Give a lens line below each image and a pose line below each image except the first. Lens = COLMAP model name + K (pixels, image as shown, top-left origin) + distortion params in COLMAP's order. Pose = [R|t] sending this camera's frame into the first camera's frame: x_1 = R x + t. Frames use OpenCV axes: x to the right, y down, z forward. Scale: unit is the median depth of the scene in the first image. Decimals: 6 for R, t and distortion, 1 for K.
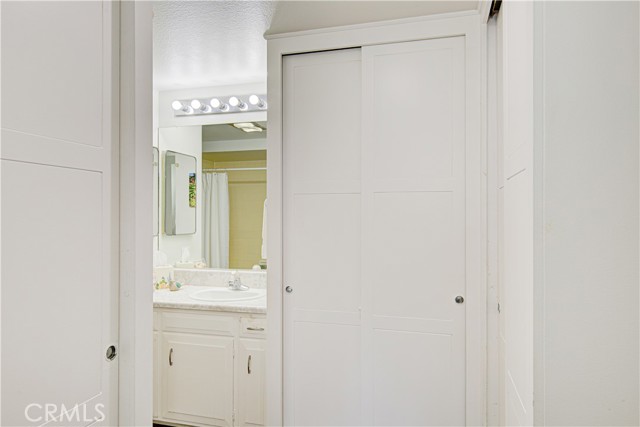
lens RADIAL K [[421.7, 0, 333.5], [0, 421.7, 212.7], [0, 0, 1]] dist [0.003377, 0.000204]
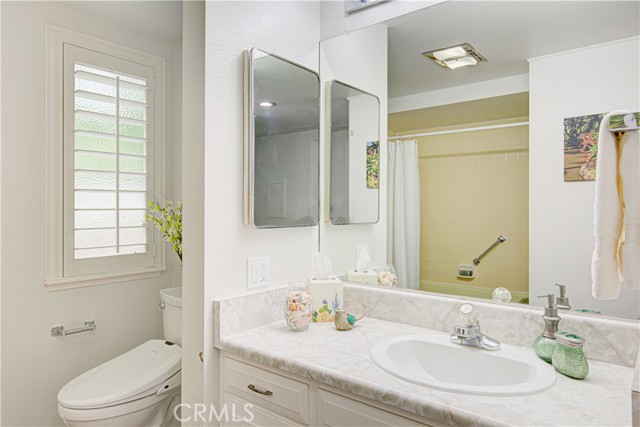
lens RADIAL K [[421.7, 0, 333.5], [0, 421.7, 212.7], [0, 0, 1]] dist [0.003377, 0.000204]
pose [[0.921076, 0.005121, -0.389349, -0.168358], [0.000089, 0.999911, 0.013363, 0.029604], [0.389383, -0.012343, 0.920993, 0.466598]]
